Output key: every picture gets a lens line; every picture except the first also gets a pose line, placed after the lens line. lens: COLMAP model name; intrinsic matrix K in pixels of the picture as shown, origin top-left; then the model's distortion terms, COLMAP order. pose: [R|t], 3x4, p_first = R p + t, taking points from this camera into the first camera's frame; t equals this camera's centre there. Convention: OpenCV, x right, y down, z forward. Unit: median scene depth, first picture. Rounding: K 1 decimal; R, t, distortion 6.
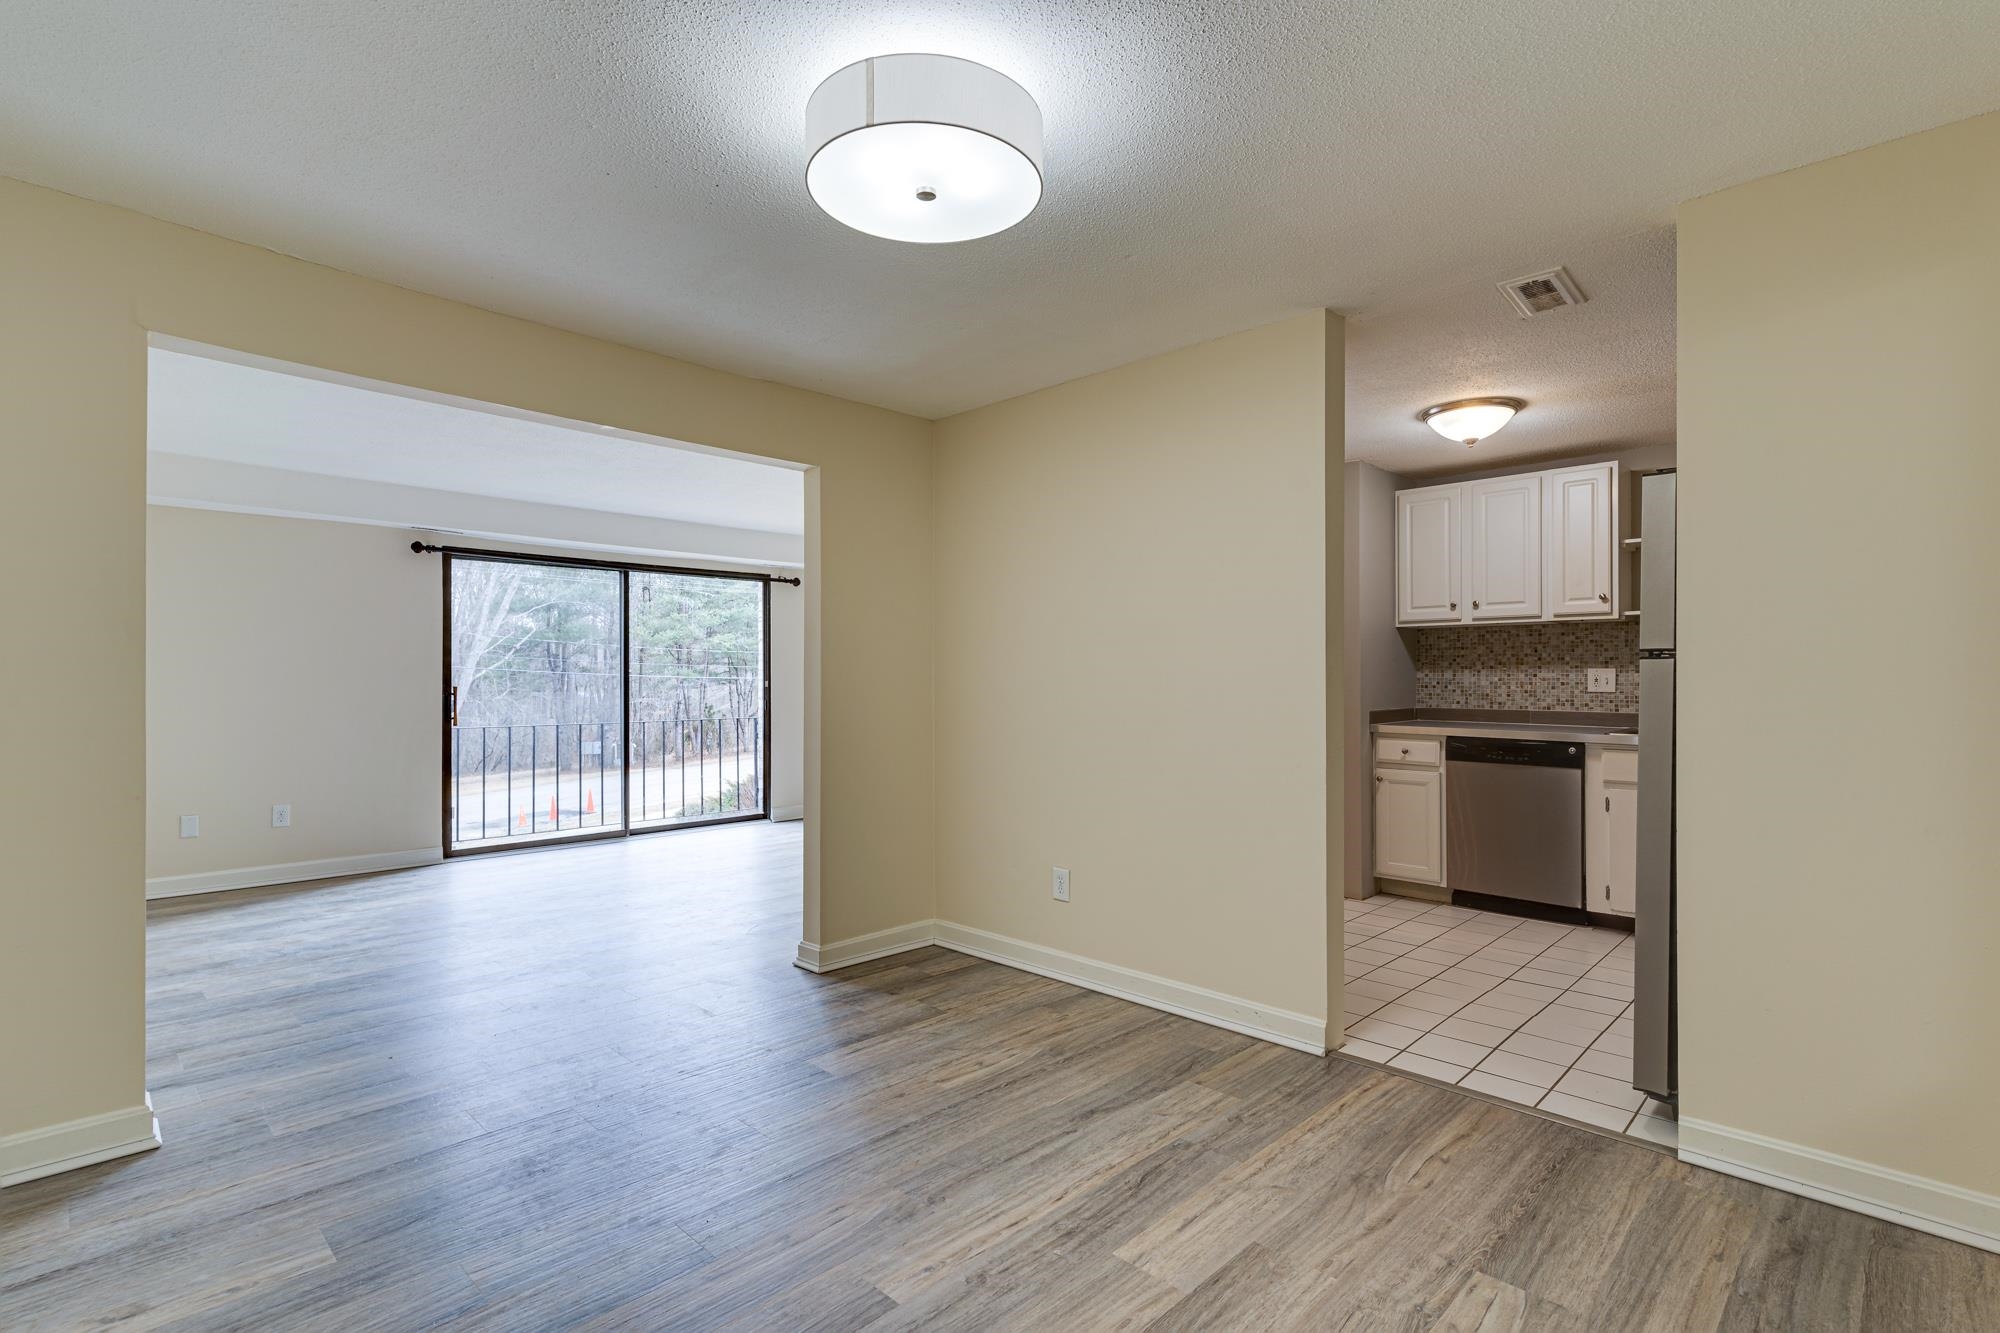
lens RADIAL K [[949.0, 0, 998.2], [0, 949.0, 676.9], [0, 0, 1]] dist [0.002897, -0.000950]
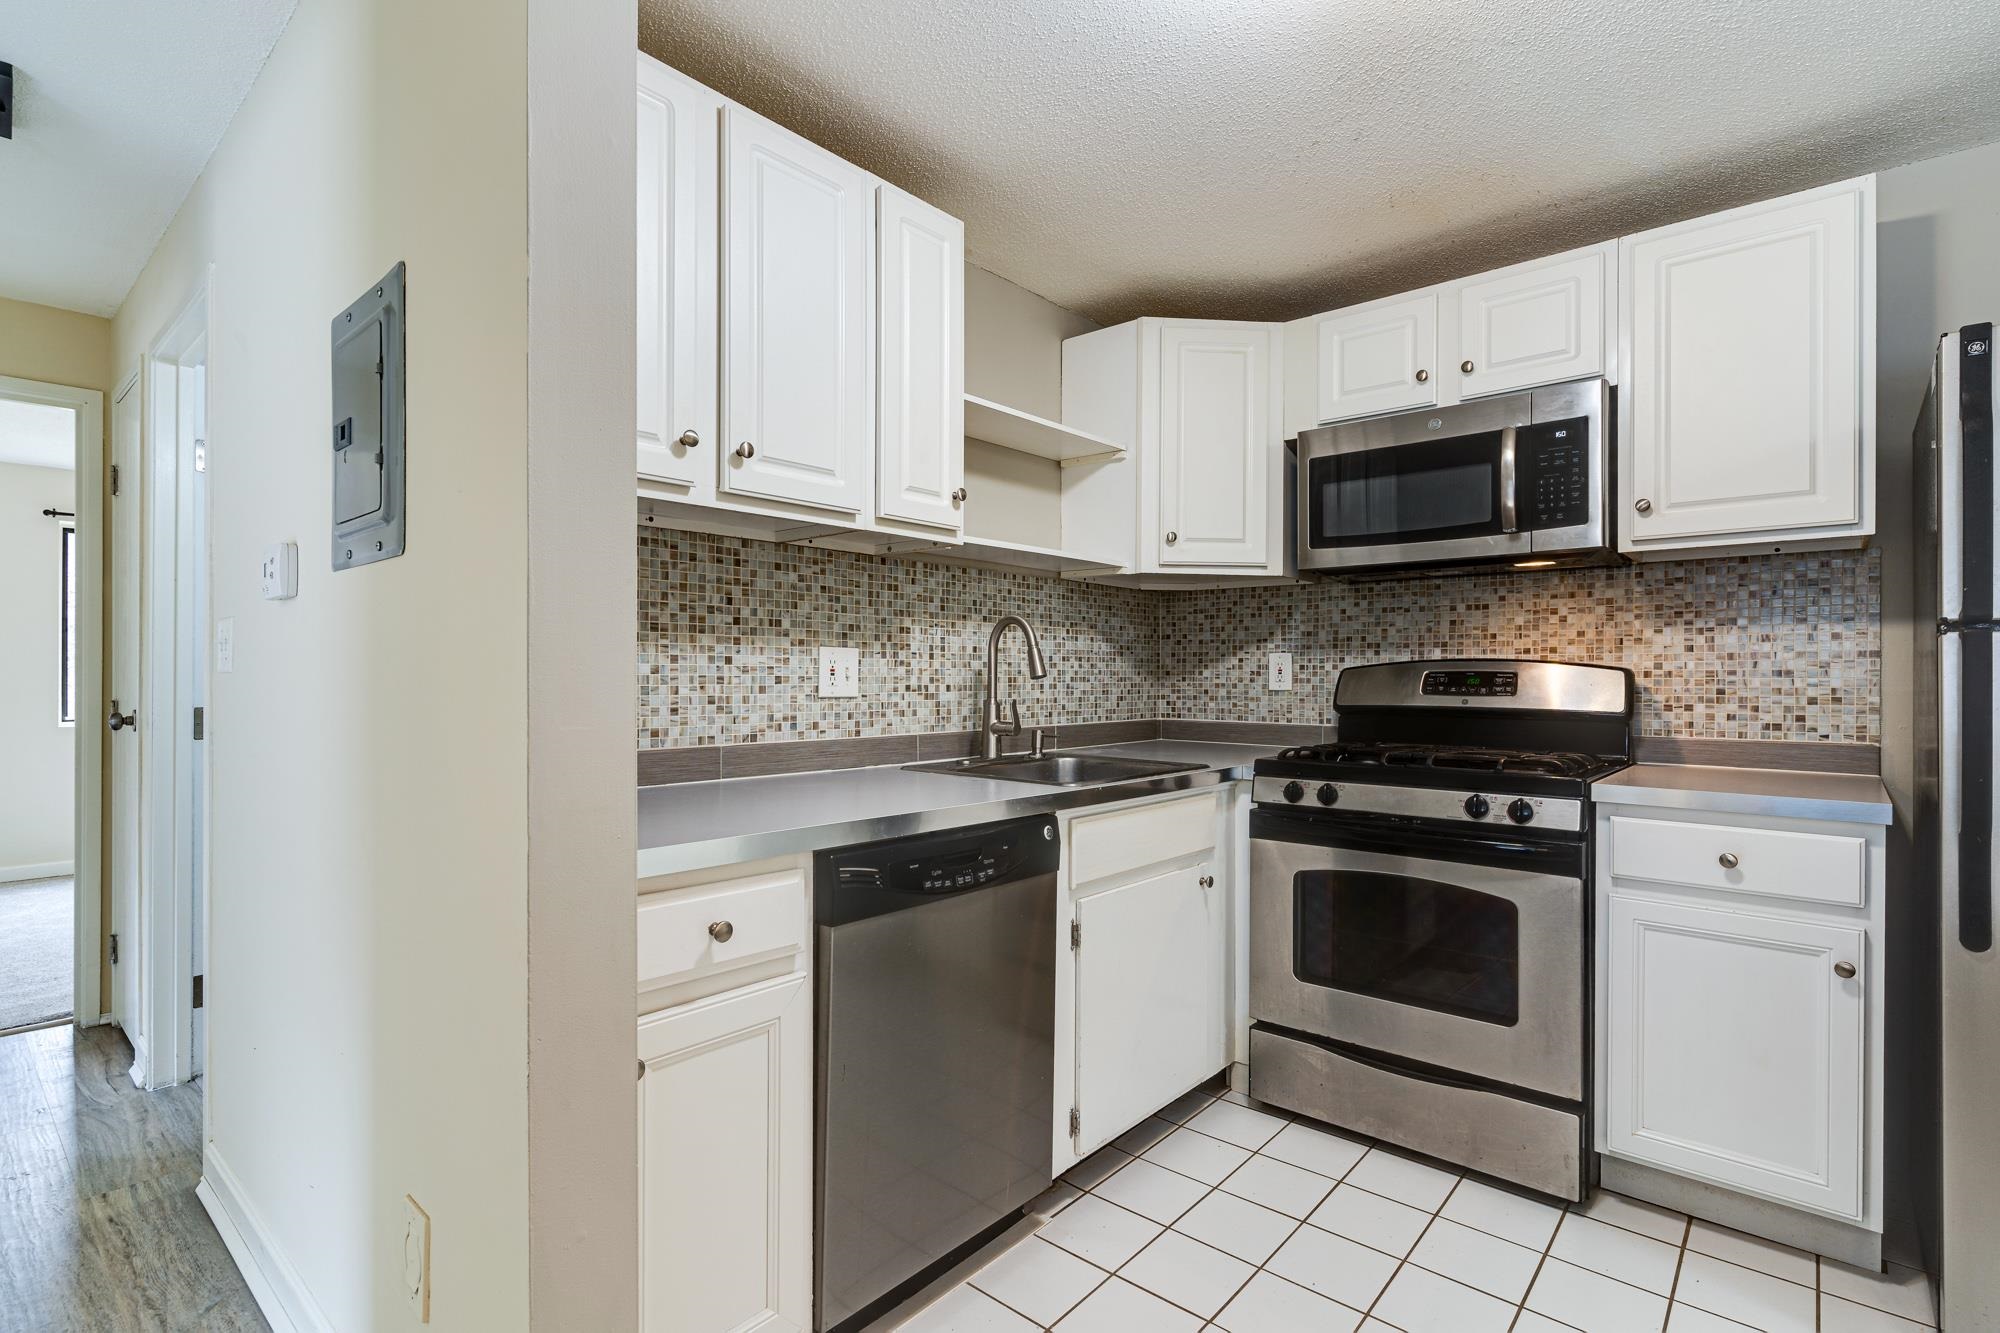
lens RADIAL K [[949.0, 0, 1006.8], [0, 949.0, 673.0], [0, 0, 1]] dist [0.002897, -0.000950]
pose [[-0.064024, 0.002340, 0.997946, 0.150895], [-0.002094, 0.999995, -0.002479, 0.004907], [-0.997946, -0.002248, -0.064019, 0.933119]]
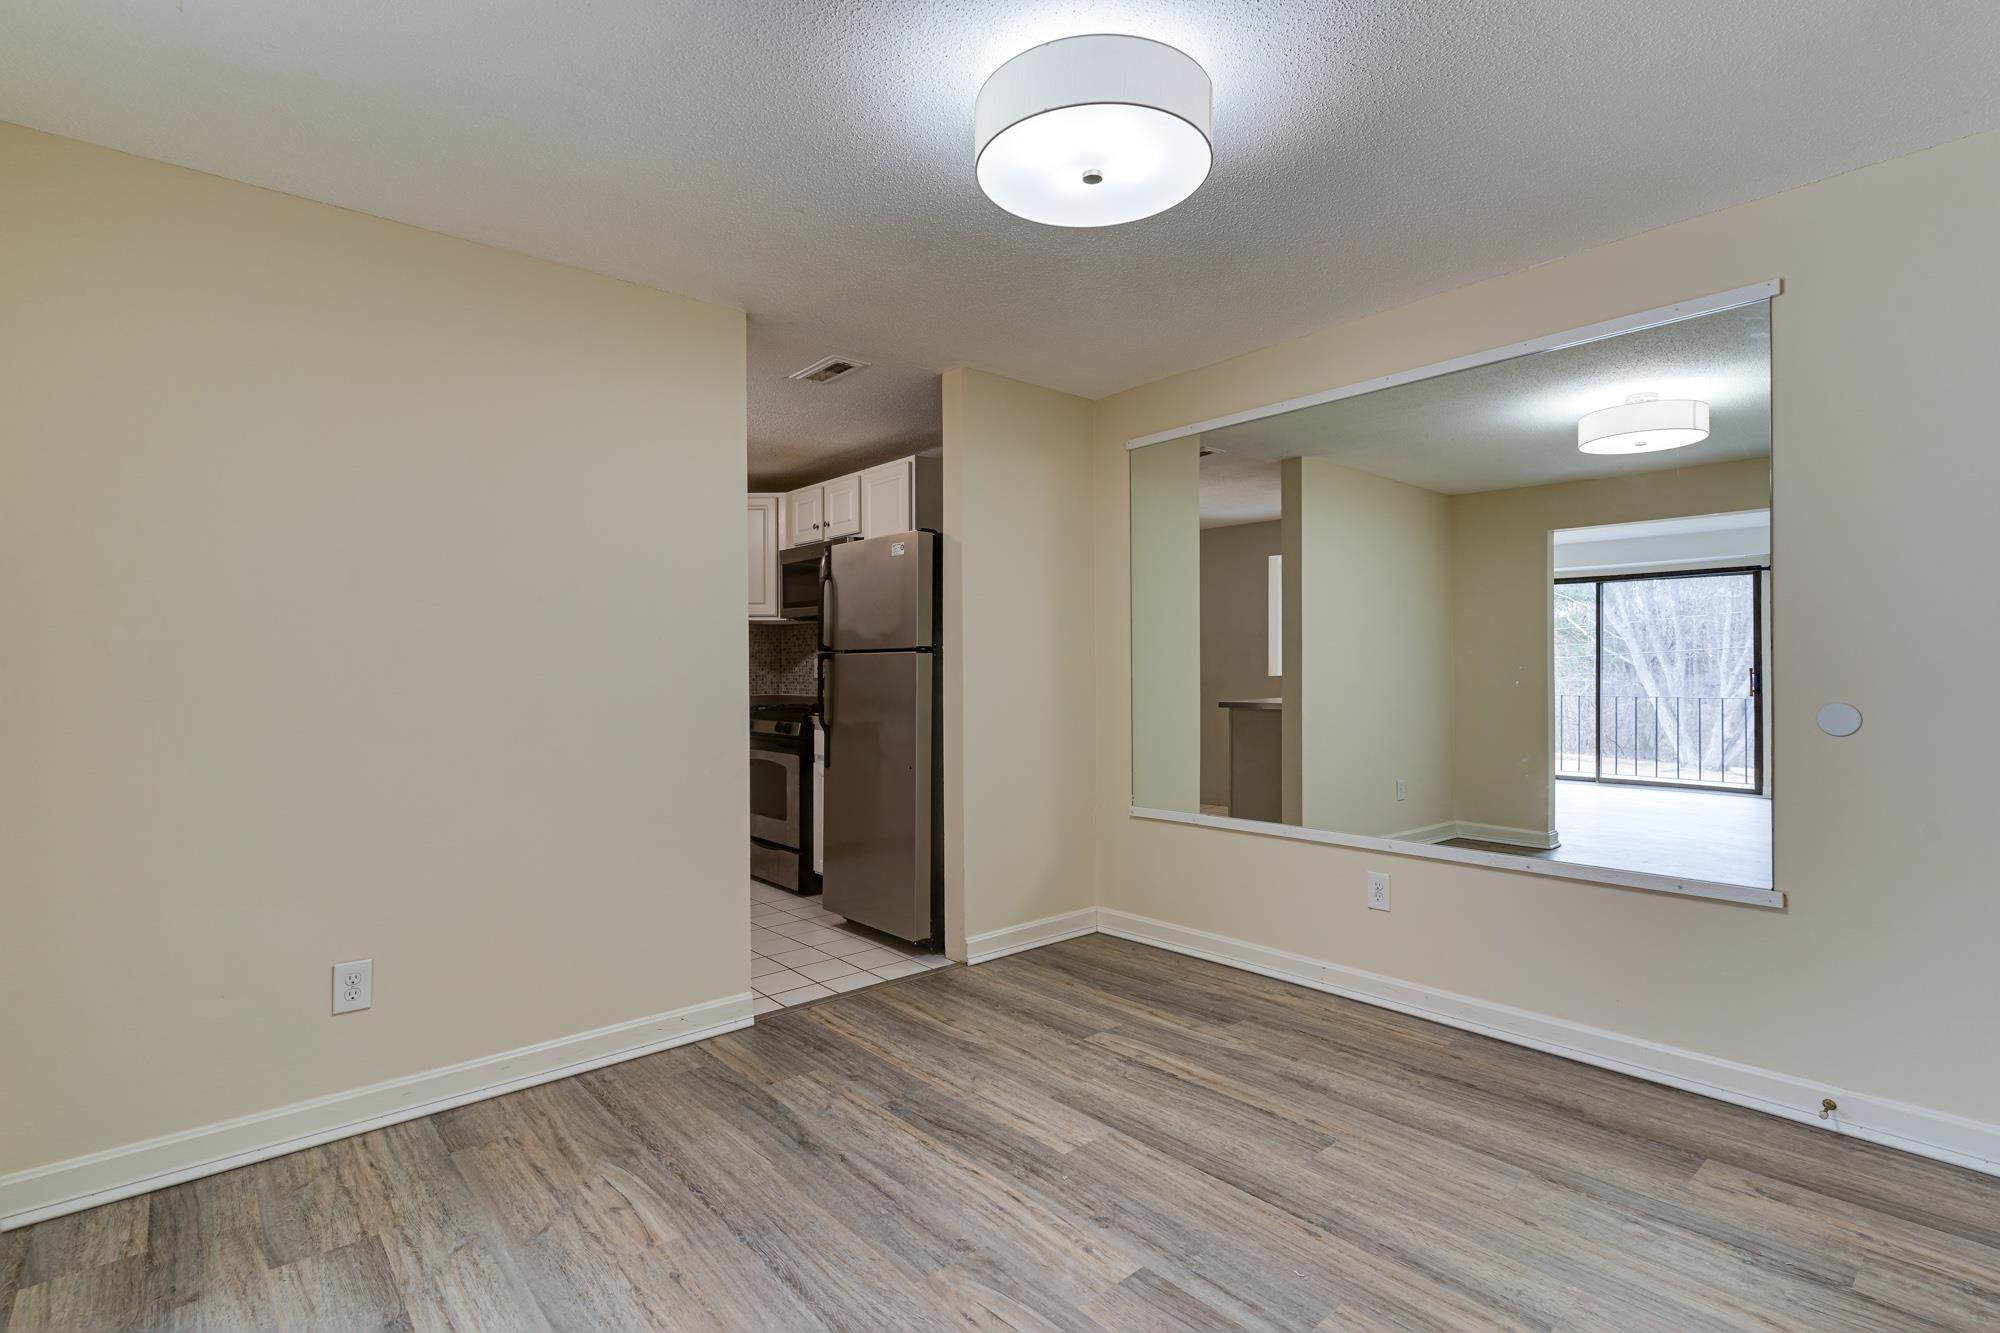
lens RADIAL K [[949.0, 0, 1004.0], [0, 949.0, 671.7], [0, 0, 1]] dist [0.002897, -0.000950]
pose [[0.077850, -0.003625, 0.996958, -0.406114], [0.004996, 0.999982, 0.003246, 0.003717], [-0.996953, 0.004728, 0.077867, 0.379863]]
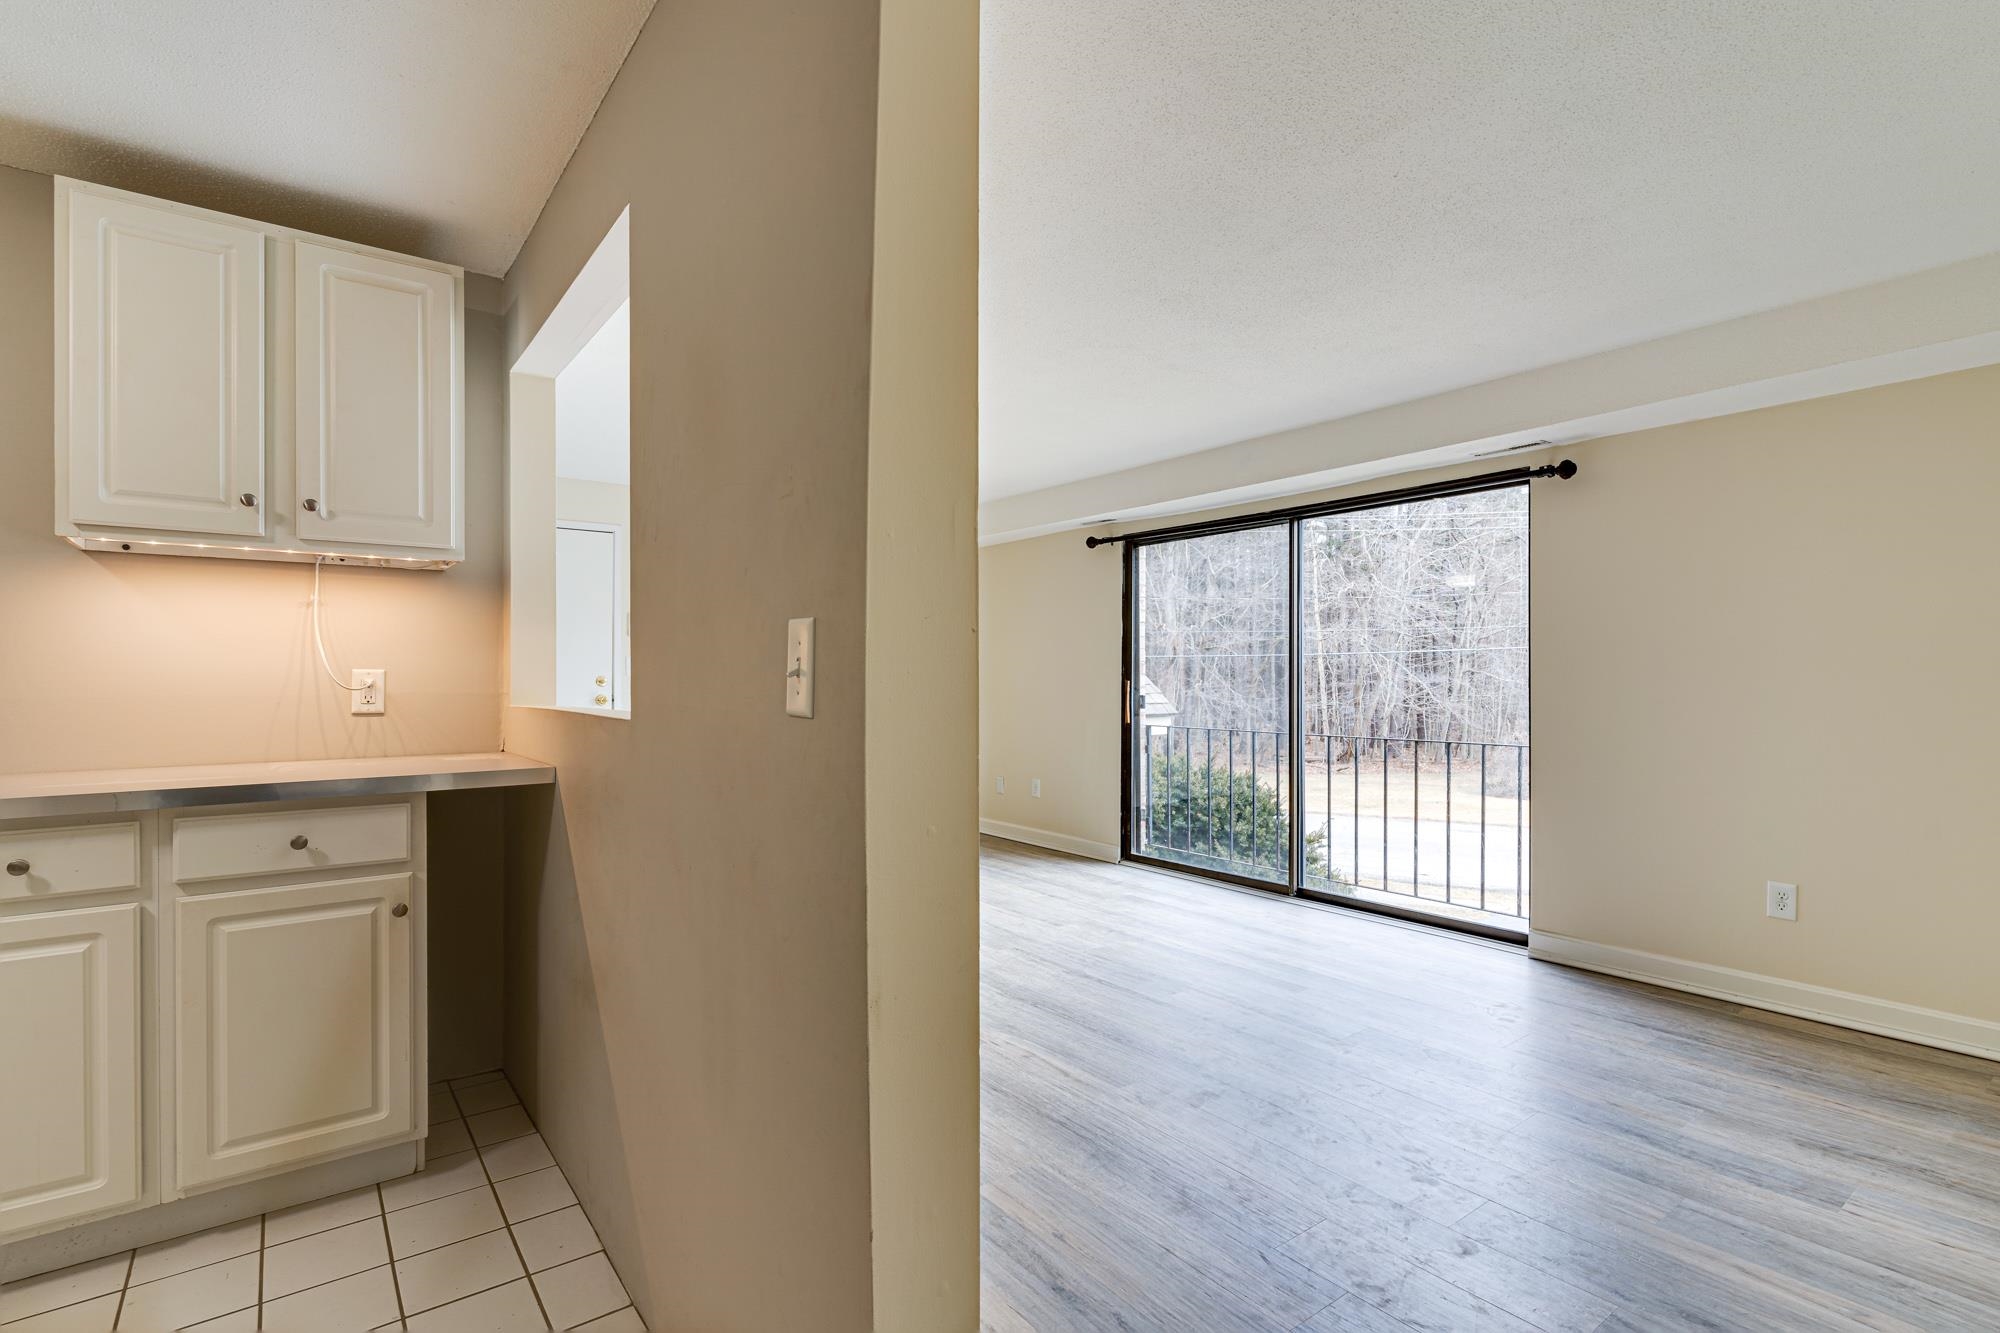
lens RADIAL K [[949.0, 0, 993.0], [0, 949.0, 671.0], [0, 0, 1]] dist [0.002897, -0.000950]
pose [[-0.151441, -0.003782, -0.988459, 0.477456], [0.001995, 0.999989, -0.004132, 0.004503], [0.988464, -0.002598, -0.151432, 1.248151]]
